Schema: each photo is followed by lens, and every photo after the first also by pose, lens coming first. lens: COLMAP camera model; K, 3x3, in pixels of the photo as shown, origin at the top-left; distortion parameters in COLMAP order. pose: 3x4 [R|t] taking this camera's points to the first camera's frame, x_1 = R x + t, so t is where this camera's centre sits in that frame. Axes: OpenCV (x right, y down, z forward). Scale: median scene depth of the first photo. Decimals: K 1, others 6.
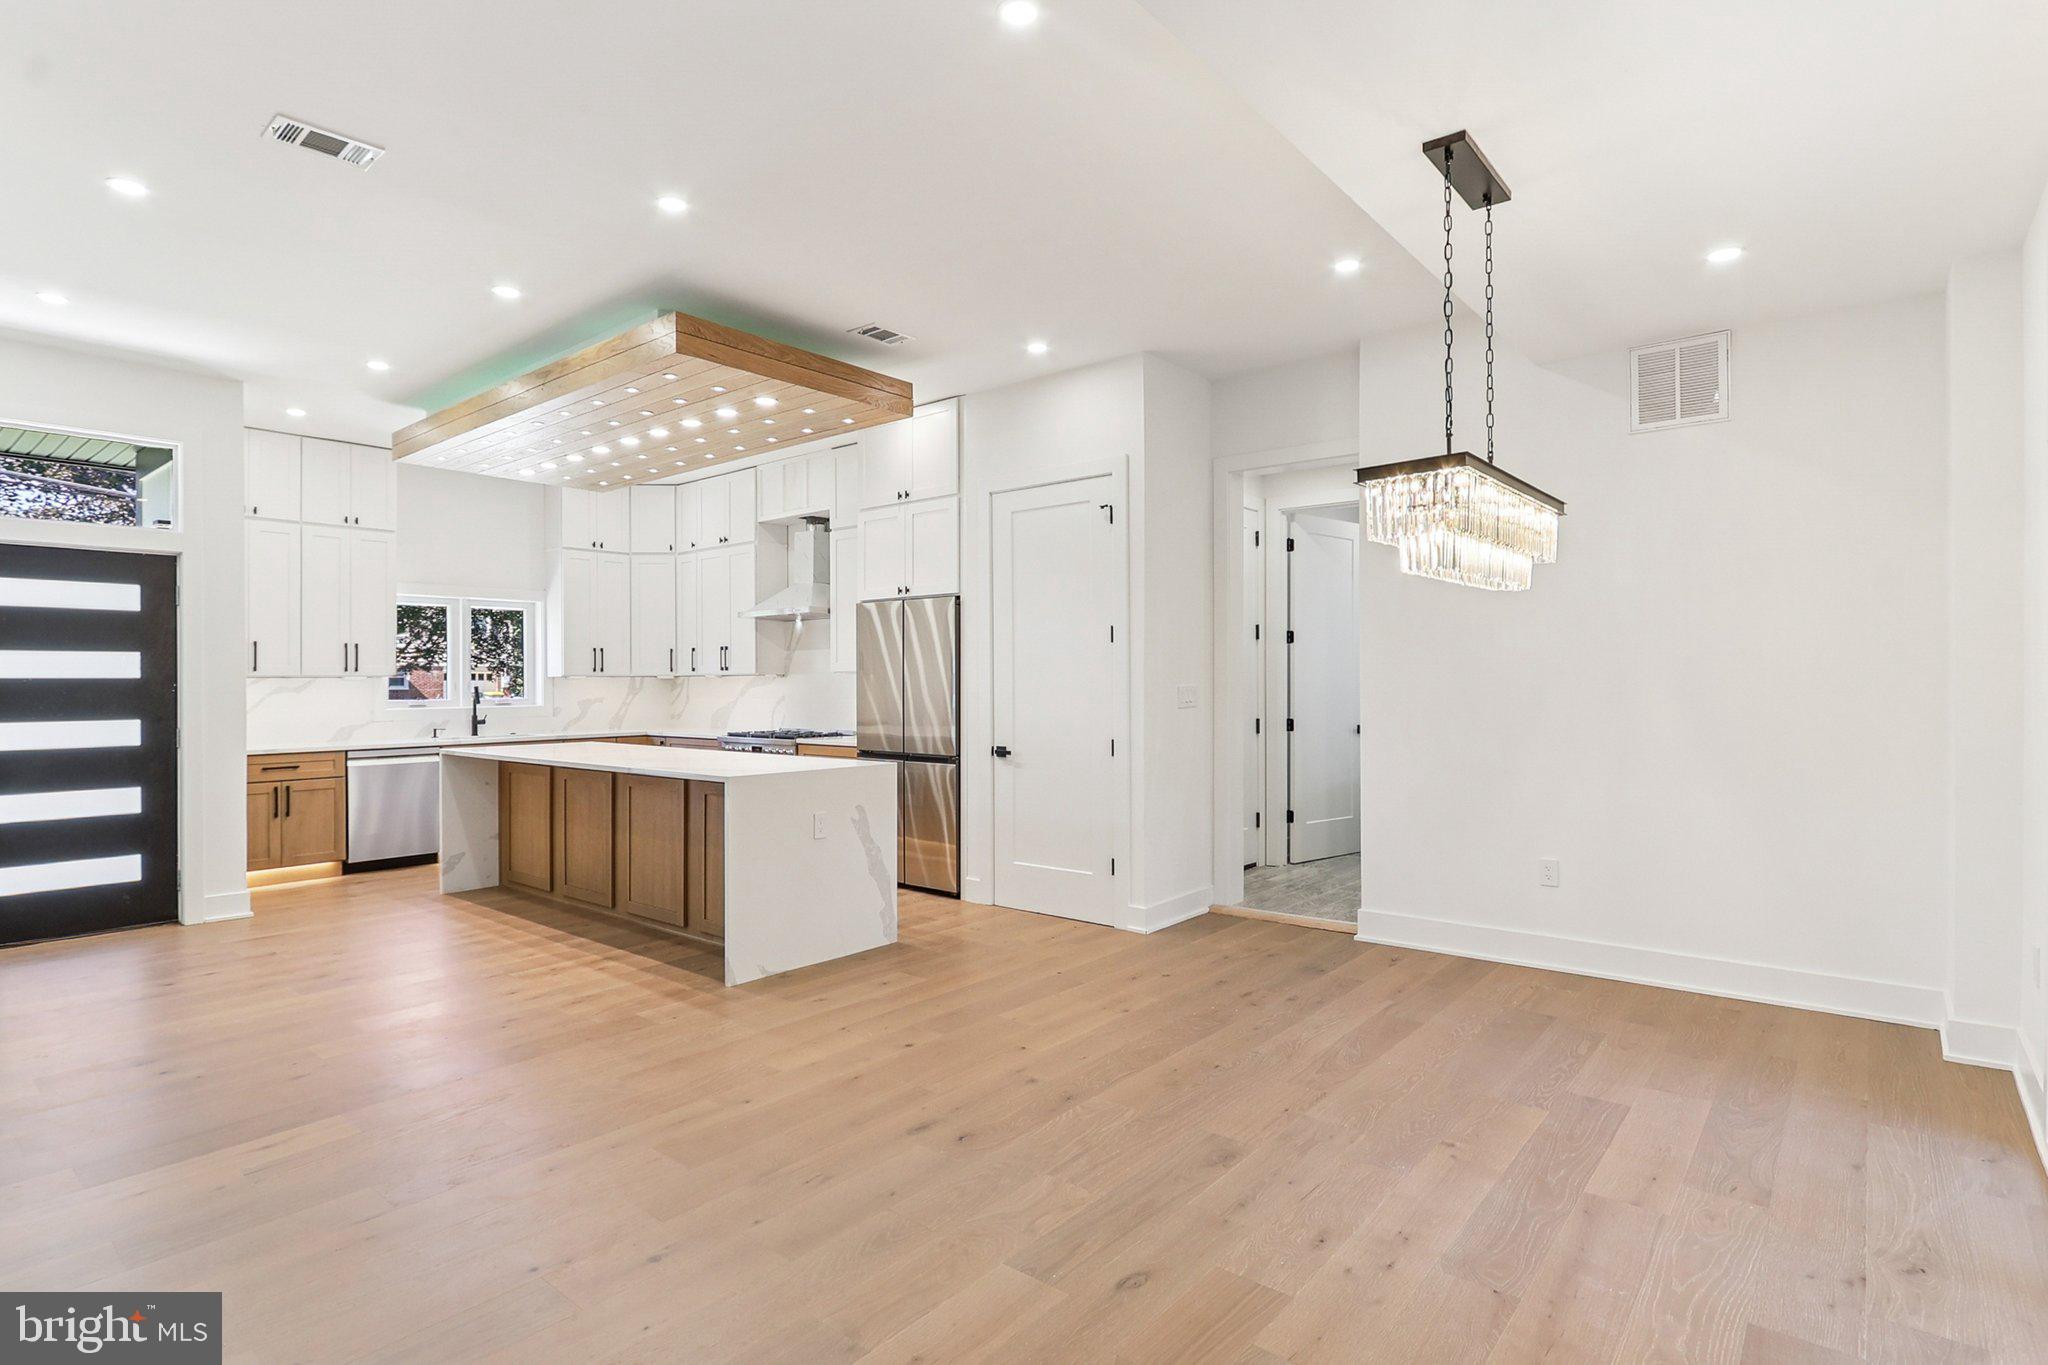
lens RADIAL K [[980.5, 0, 1020.0], [0, 980.5, 682.9], [0, 0, 1]] dist [-0.013258, 0.000772]
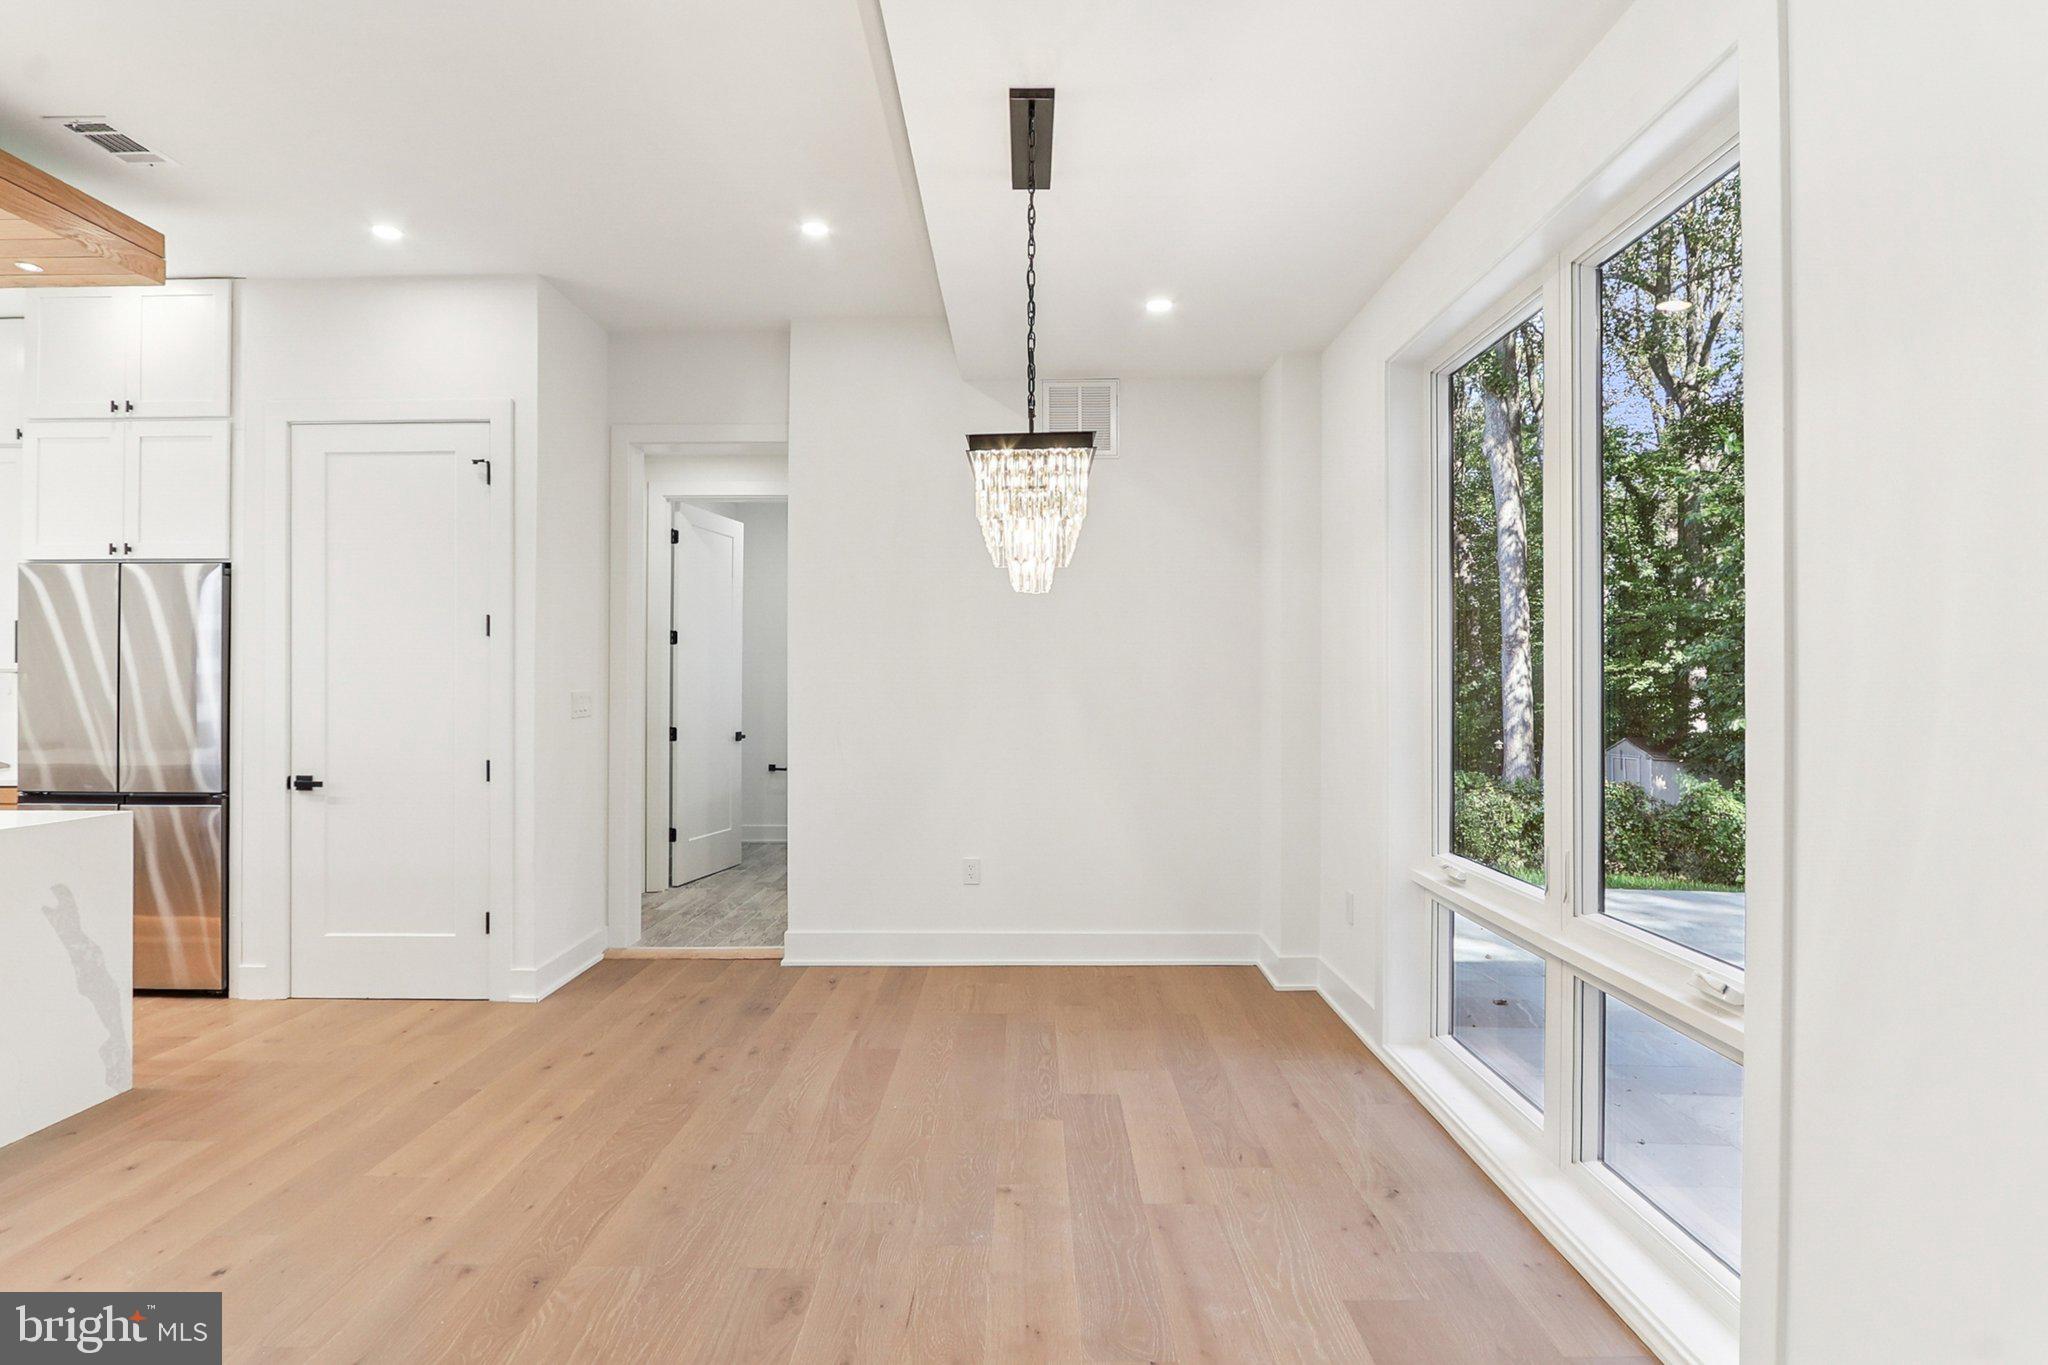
lens RADIAL K [[980.5, 0, 990.5], [0, 980.5, 679.8], [0, 0, 1]] dist [-0.013258, 0.000772]
pose [[0.788666, 0.005755, 0.614795, -0.068258], [-0.000843, 0.999965, -0.008279, -0.000070], [-0.614821, 0.006011, 0.788644, 0.137203]]
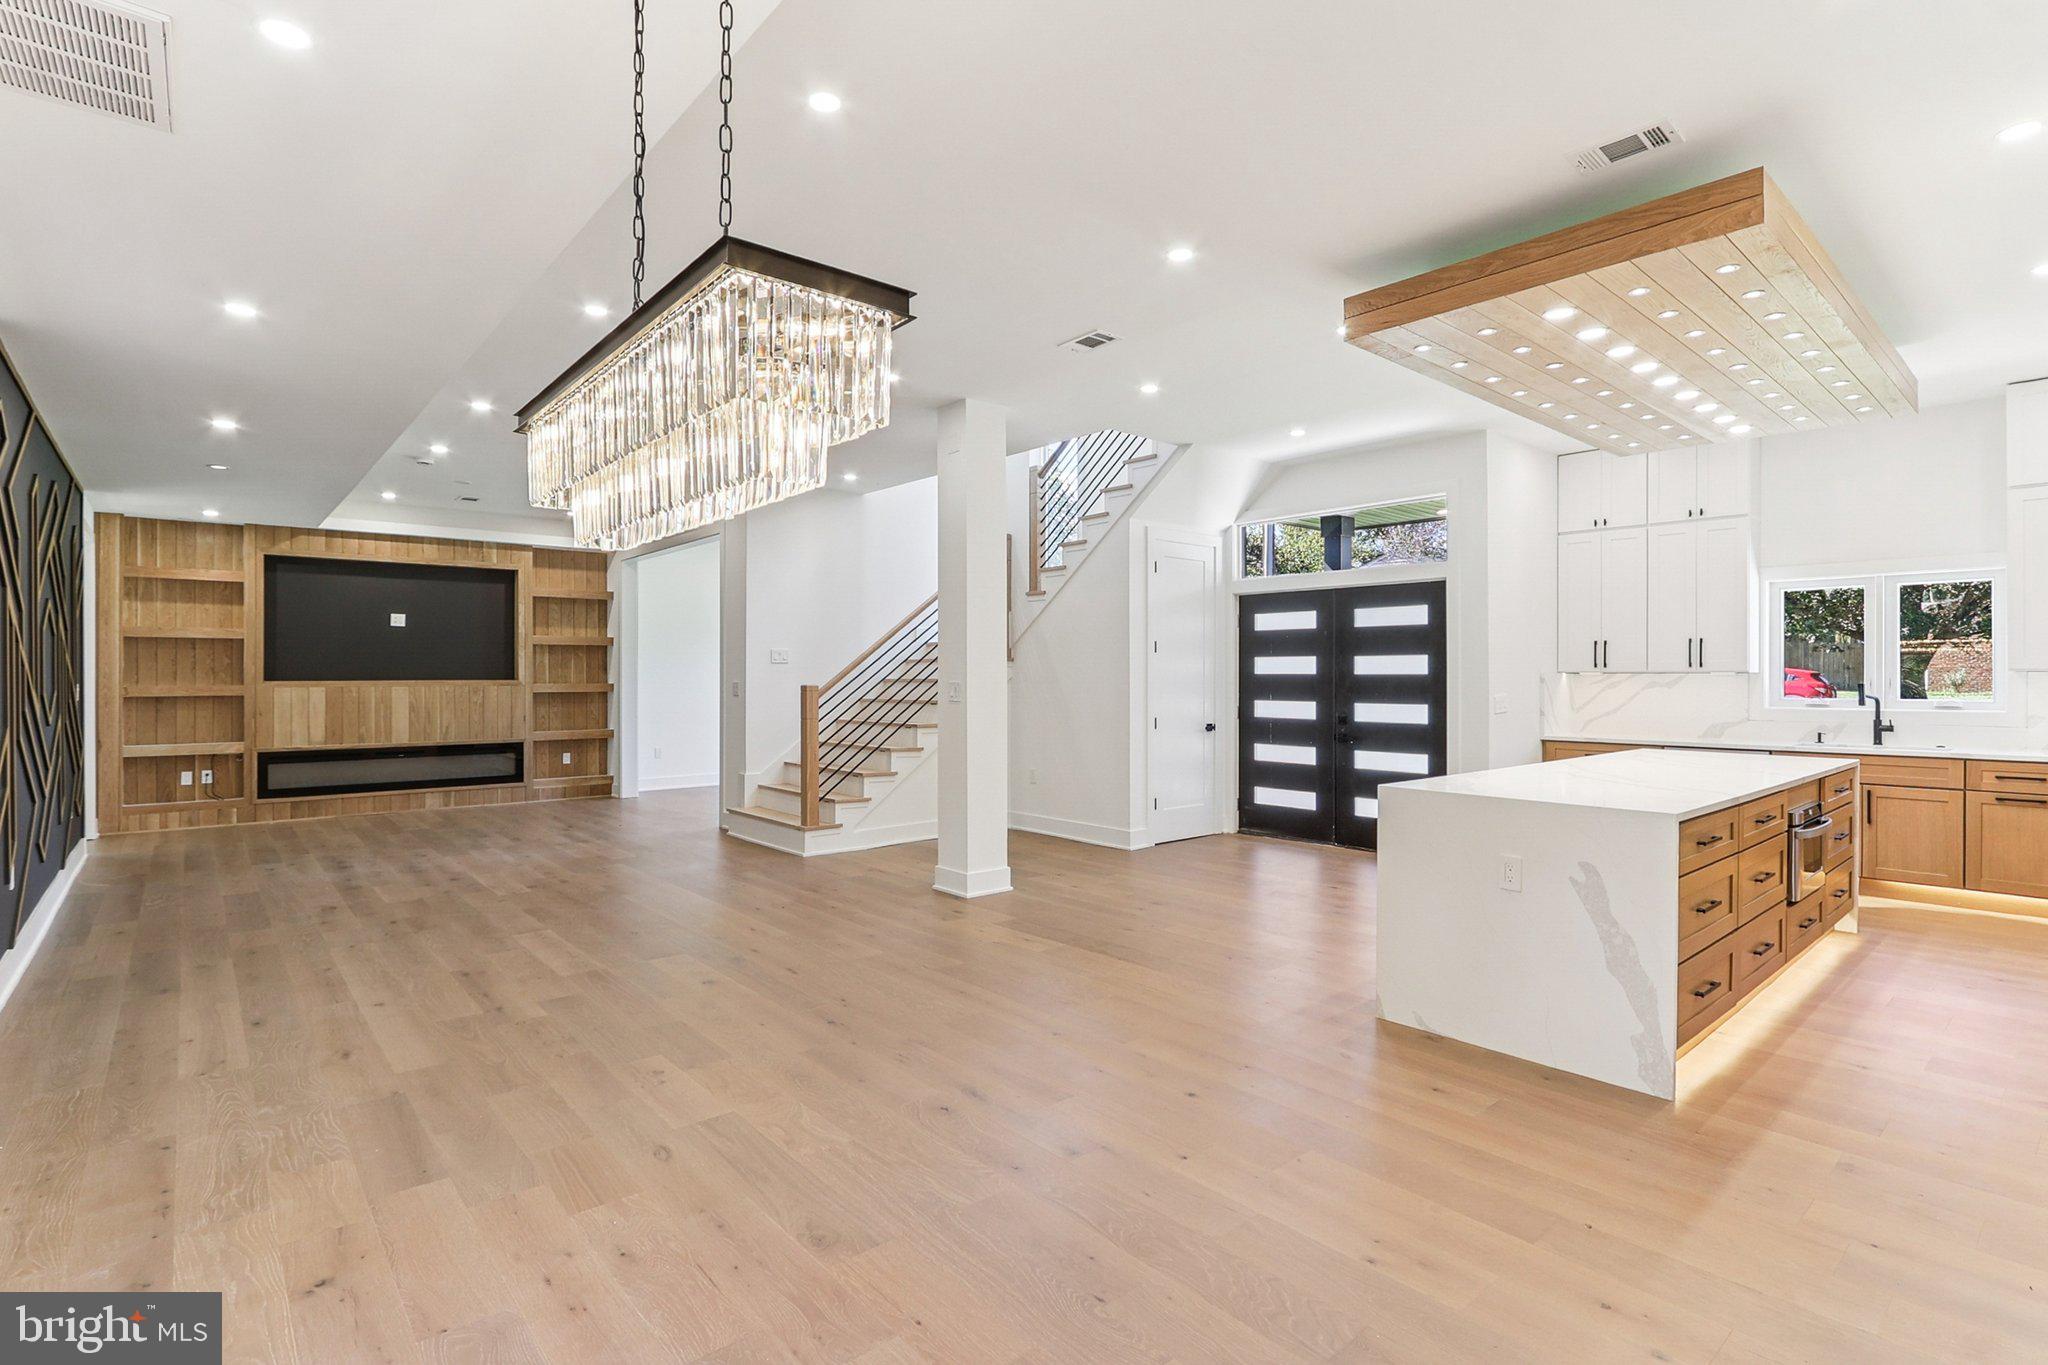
lens RADIAL K [[980.5, 0, 1033.0], [0, 980.5, 675.1], [0, 0, 1]] dist [-0.013258, 0.000772]
pose [[-0.148545, 0.003177, -0.988901, 0.500865], [-0.003708, 0.999986, 0.003769, -0.006189], [0.988899, 0.004226, -0.148531, 0.637221]]
